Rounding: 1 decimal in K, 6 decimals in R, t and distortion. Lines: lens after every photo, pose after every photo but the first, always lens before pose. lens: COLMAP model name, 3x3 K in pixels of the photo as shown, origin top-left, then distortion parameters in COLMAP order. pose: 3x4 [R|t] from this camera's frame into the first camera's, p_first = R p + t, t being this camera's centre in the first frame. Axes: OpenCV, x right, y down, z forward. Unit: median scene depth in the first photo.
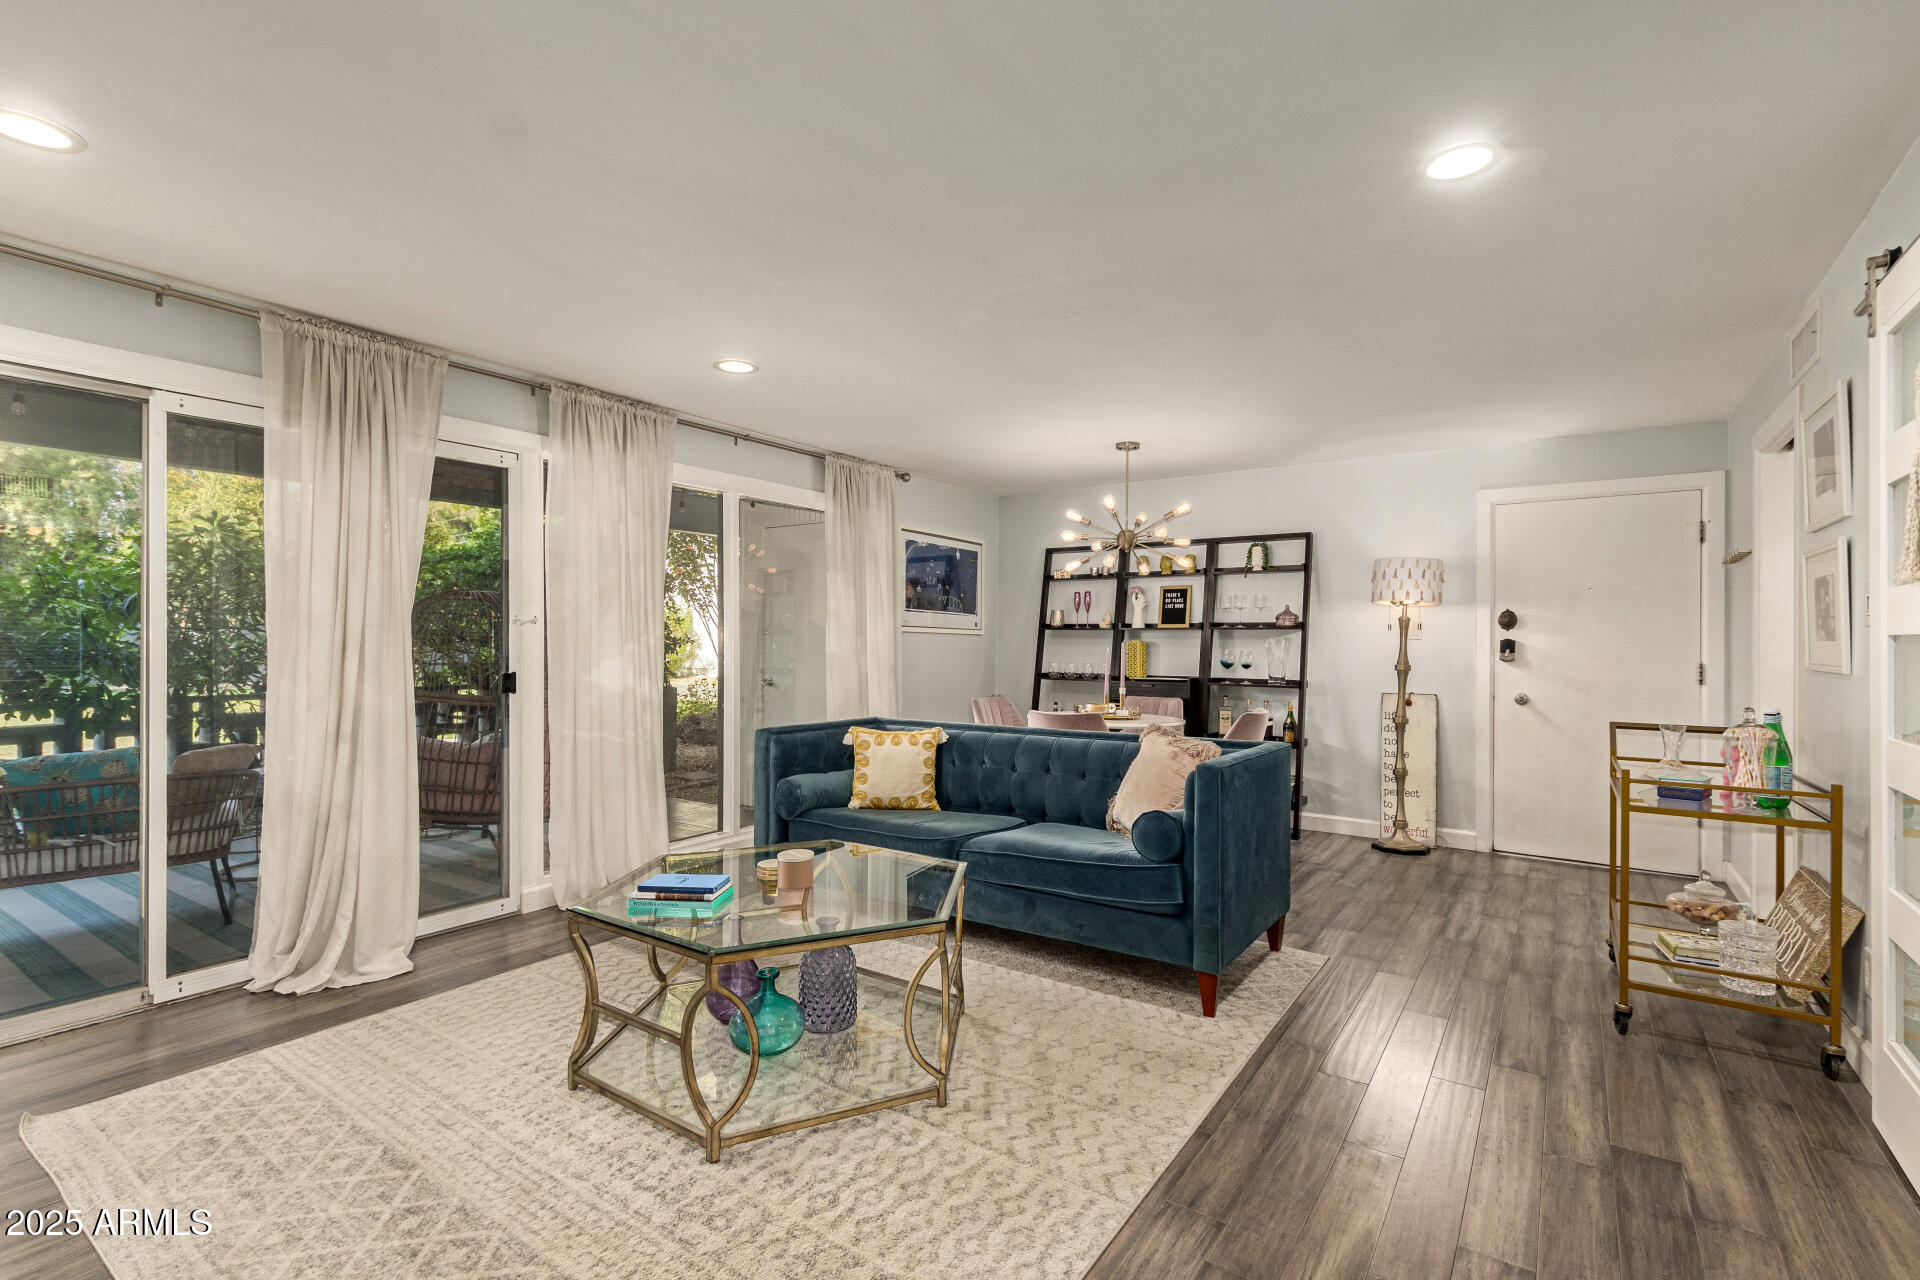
lens RADIAL K [[877.8, 0, 952.7], [0, 877.8, 643.9], [0, 0, 1]] dist [0.000415, 0.000346]
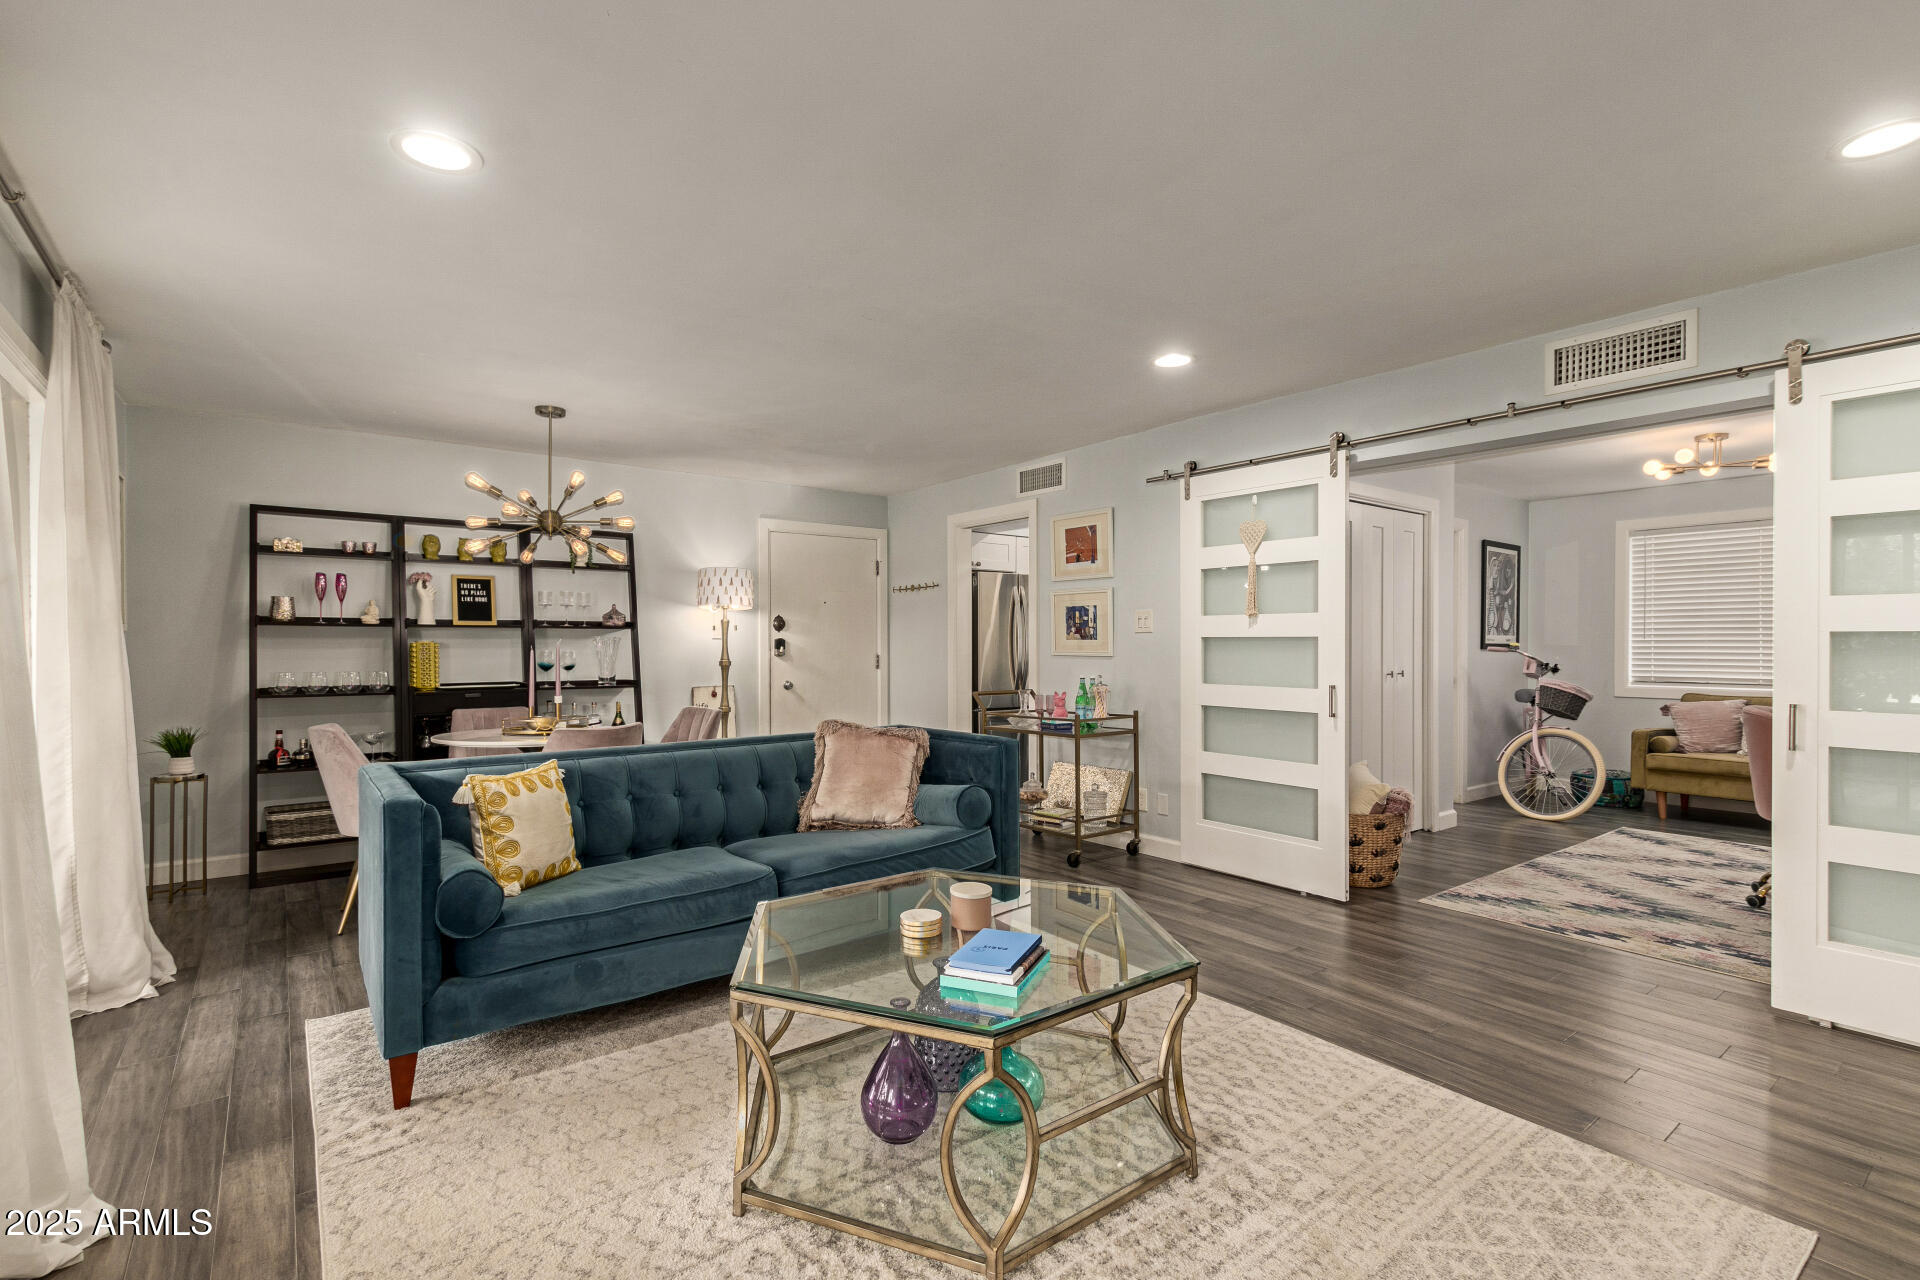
lens RADIAL K [[877.8, 0, 952.7], [0, 877.8, 643.9], [0, 0, 1]] dist [0.000415, 0.000346]
pose [[0.299308, -0.005989, 0.954138, -0.491369], [0.005445, 0.999975, 0.004569, -0.002197], [-0.954141, 0.003828, 0.299333, 0.369742]]
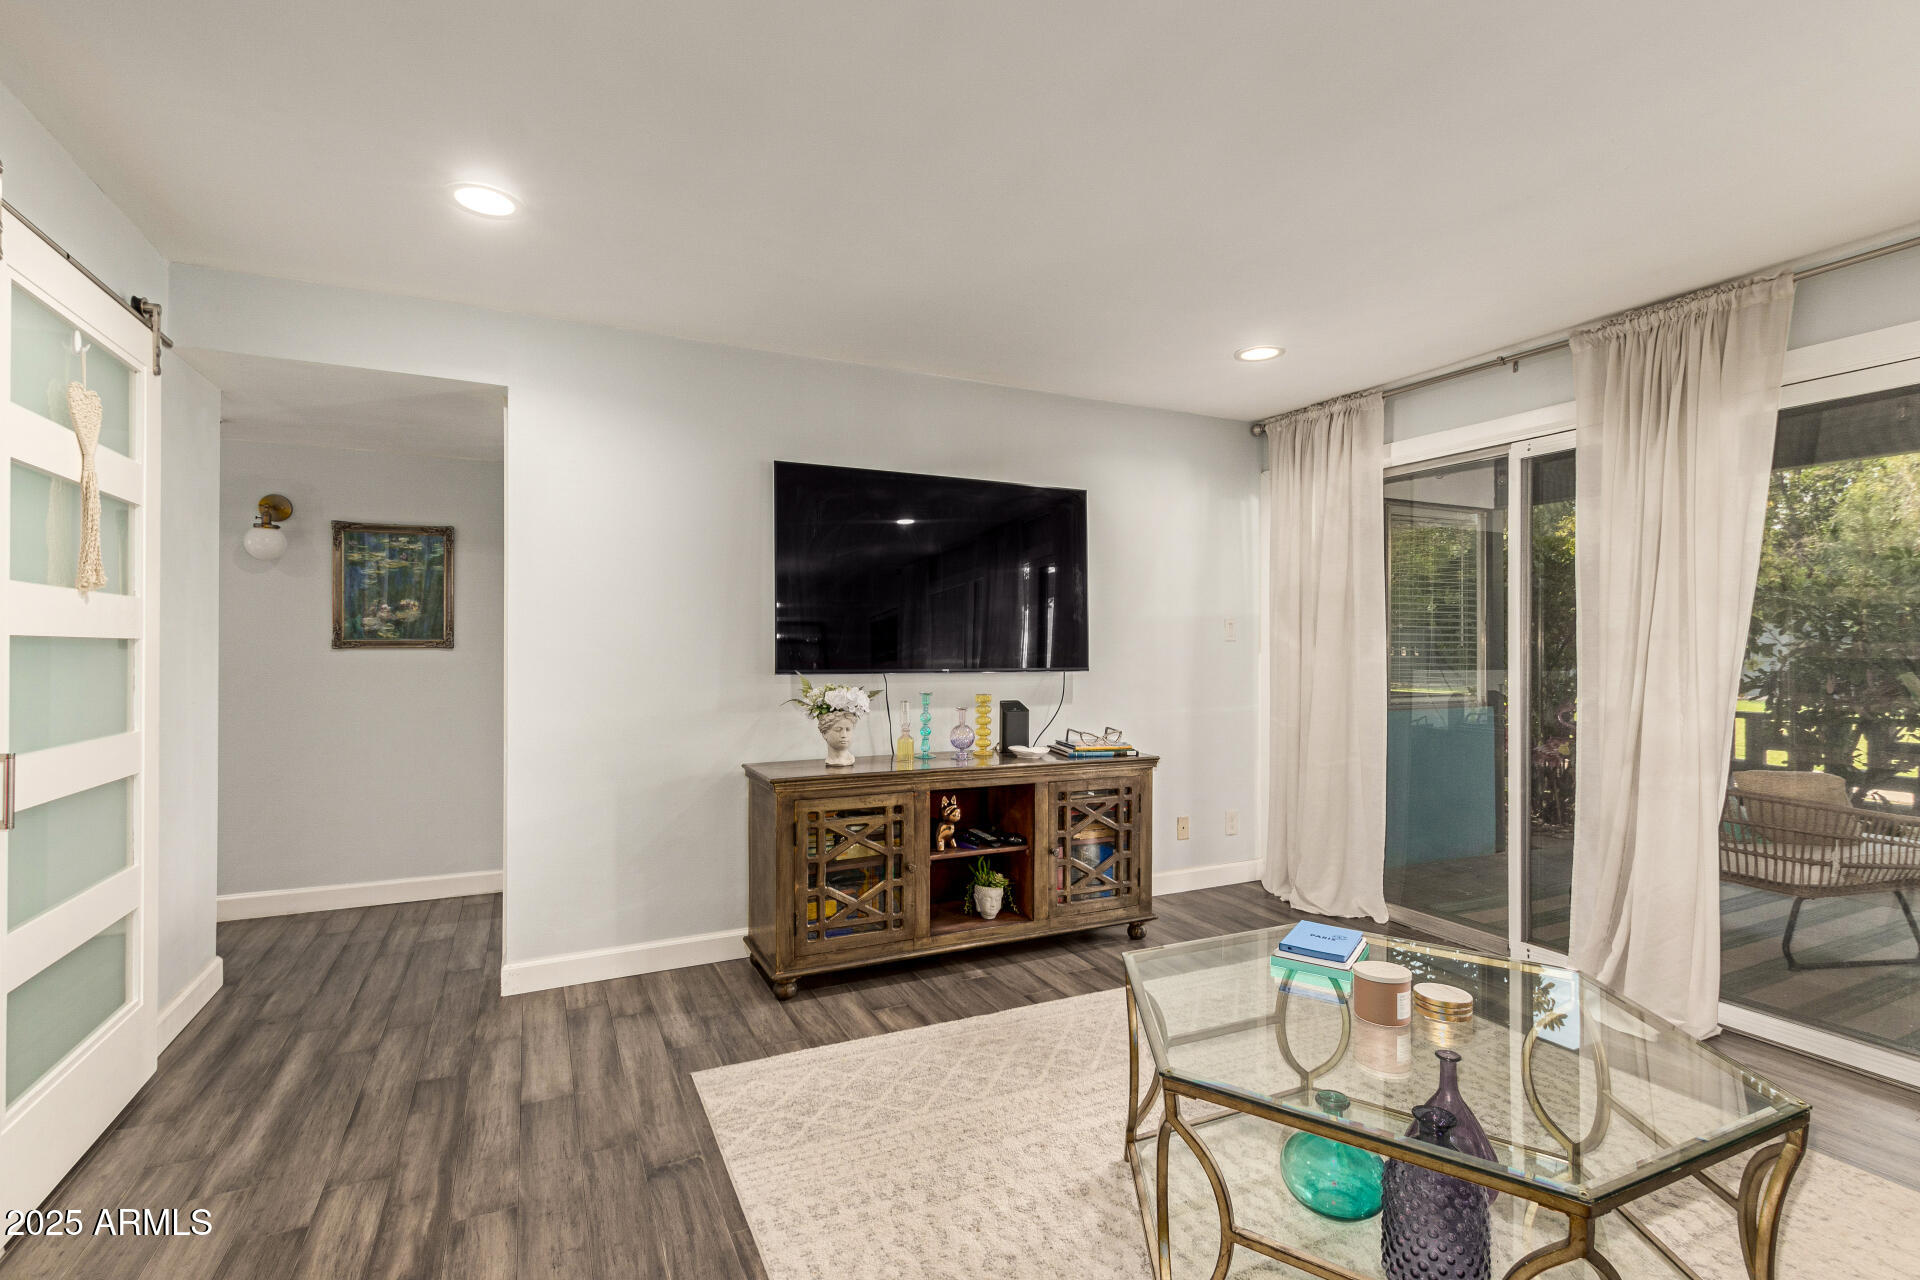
lens RADIAL K [[877.8, 0, 952.7], [0, 877.8, 643.9], [0, 0, 1]] dist [0.000415, 0.000346]
pose [[-0.503528, -0.003704, -0.863971, 0.278636], [-0.006292, 0.999980, -0.000620, -0.005638], [0.863956, 0.005124, -0.503541, 0.515382]]
